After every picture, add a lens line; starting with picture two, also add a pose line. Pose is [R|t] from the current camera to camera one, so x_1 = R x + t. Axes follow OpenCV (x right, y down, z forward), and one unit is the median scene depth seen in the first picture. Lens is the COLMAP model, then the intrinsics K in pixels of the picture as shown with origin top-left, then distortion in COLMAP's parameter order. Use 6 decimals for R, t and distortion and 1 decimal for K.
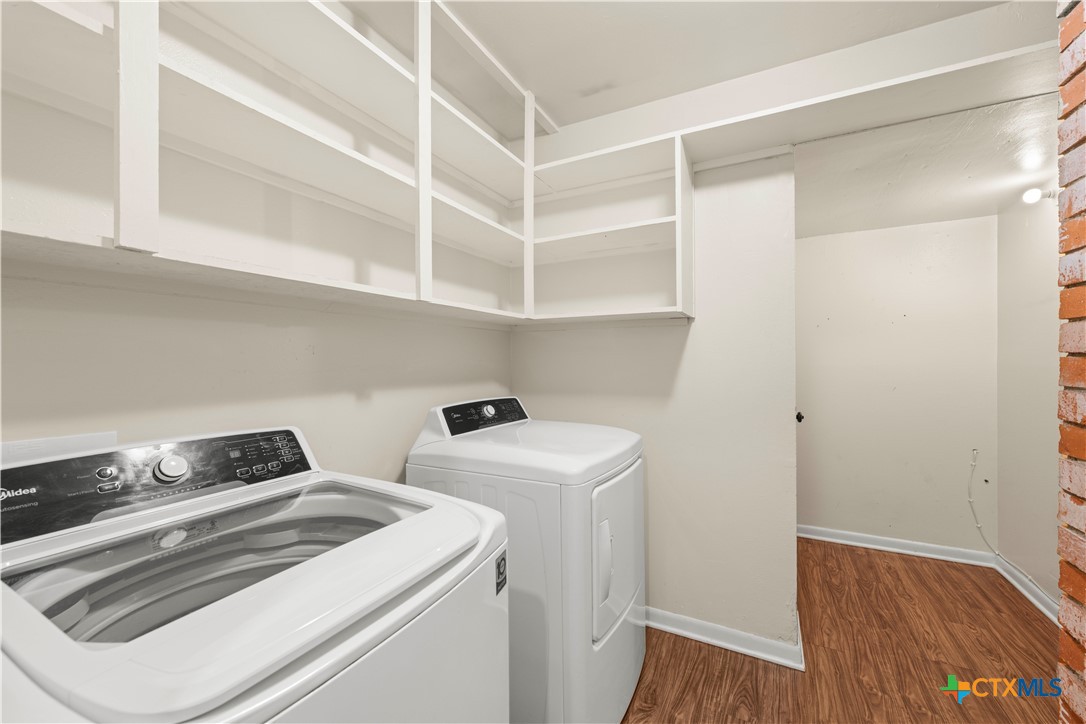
lens RADIAL K [[430.5, 0, 546.5], [0, 430.5, 361.3], [0, 0, 1]] dist [0.003267, -0.000489]
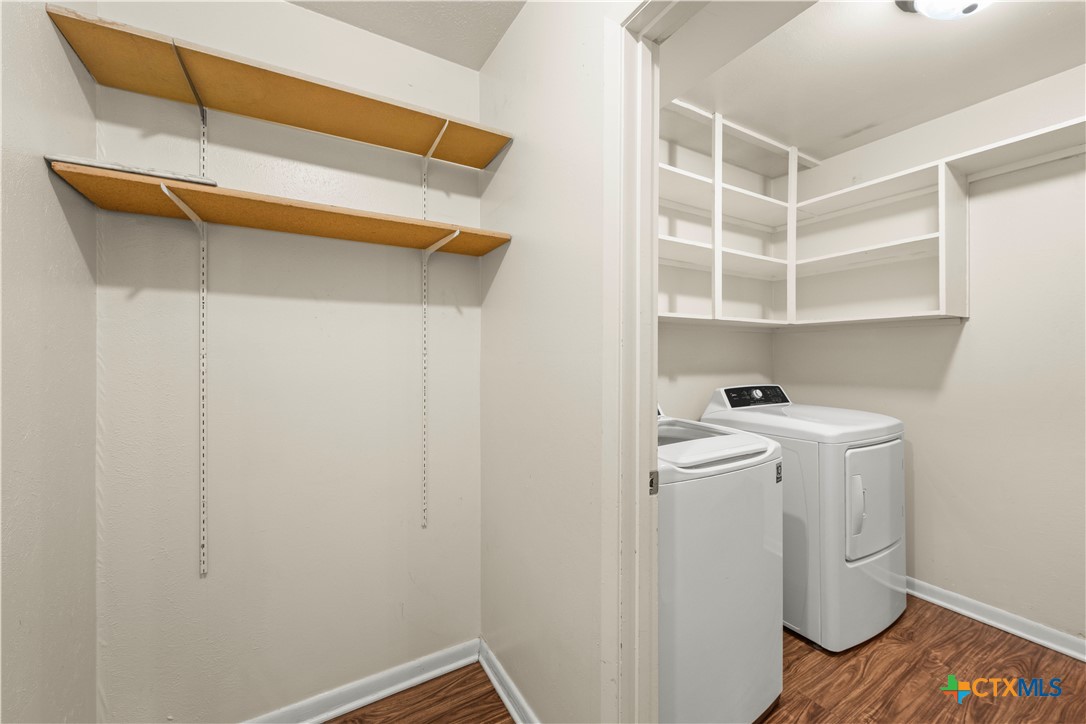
lens RADIAL K [[430.5, 0, 544.7], [0, 430.5, 357.3], [0, 0, 1]] dist [0.003267, -0.000489]
pose [[0.855649, 0.004767, -0.517535, -0.005016], [-0.002874, 0.999986, 0.004459, -0.003768], [0.517549, -0.002329, 0.855650, -0.498118]]
